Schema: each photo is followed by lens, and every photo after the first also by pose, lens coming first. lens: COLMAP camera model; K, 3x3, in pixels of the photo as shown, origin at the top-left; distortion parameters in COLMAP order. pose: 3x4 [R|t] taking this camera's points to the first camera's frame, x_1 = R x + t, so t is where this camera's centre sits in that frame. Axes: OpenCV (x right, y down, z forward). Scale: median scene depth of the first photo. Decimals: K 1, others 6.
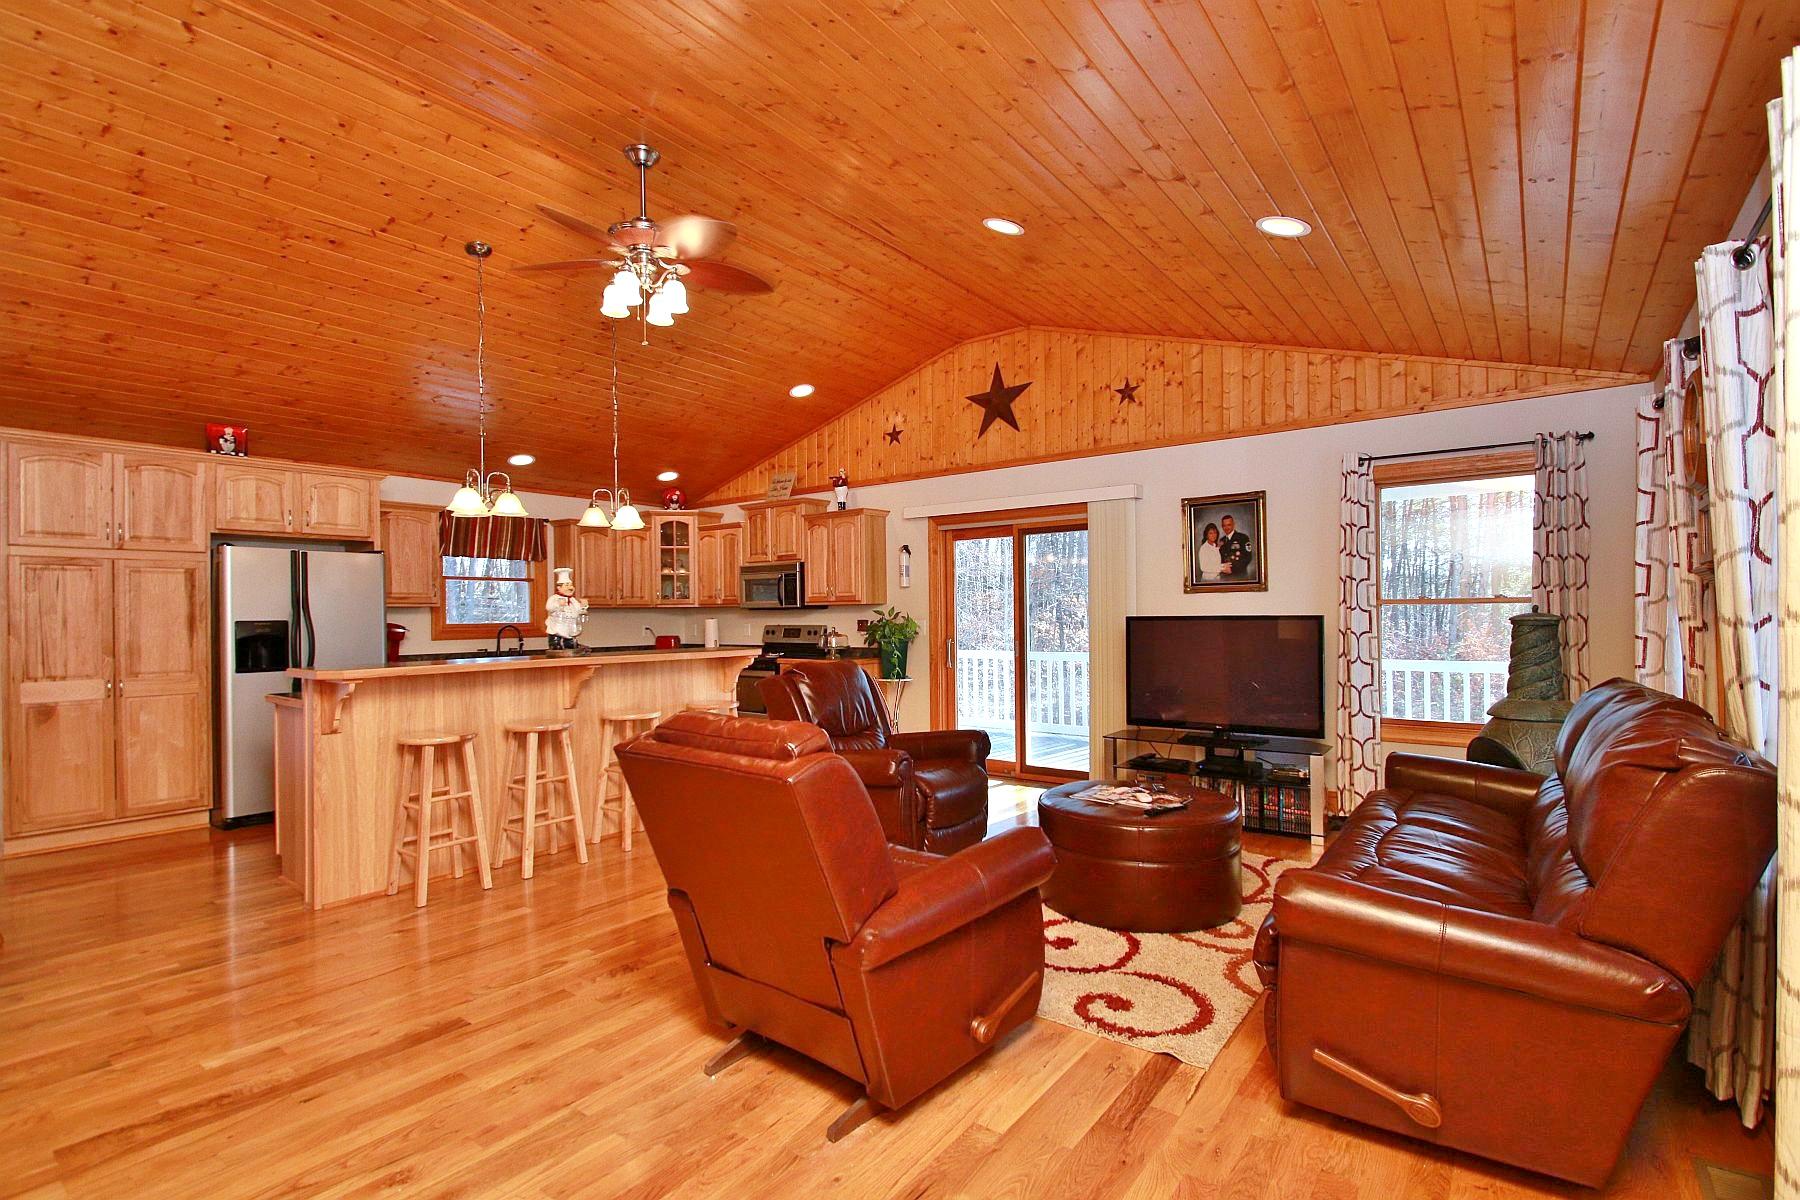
lens RADIAL K [[833.1, 0, 923.4], [0, 833.1, 613.2], [0, 0, 1]] dist [0.013781, -0.015320]
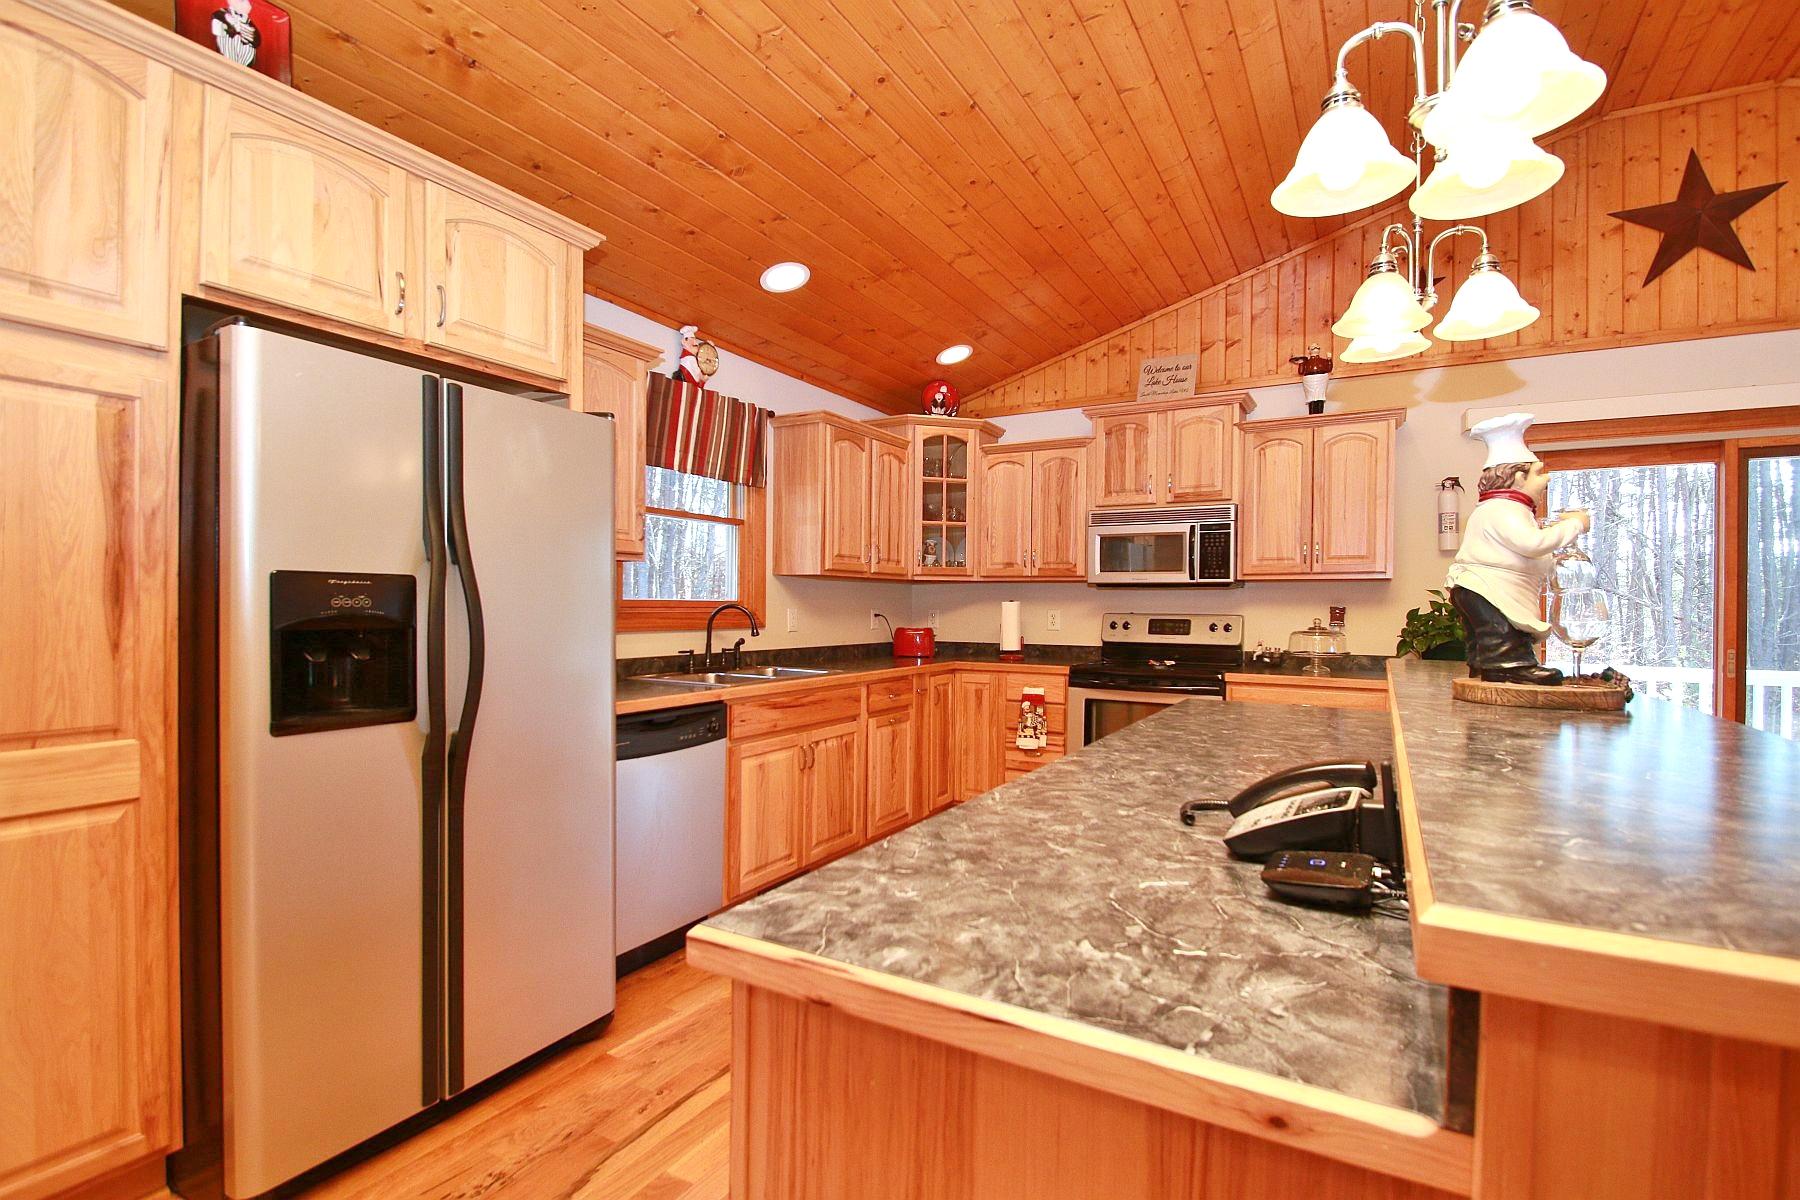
lens RADIAL K [[833.1, 0, 923.4], [0, 833.1, 613.2], [0, 0, 1]] dist [0.013781, -0.015320]
pose [[0.990452, 0.016583, 0.136858, -0.573285], [-0.018056, 0.999792, 0.009529, 0.016195], [-0.136672, -0.011909, 0.990545, 0.601539]]
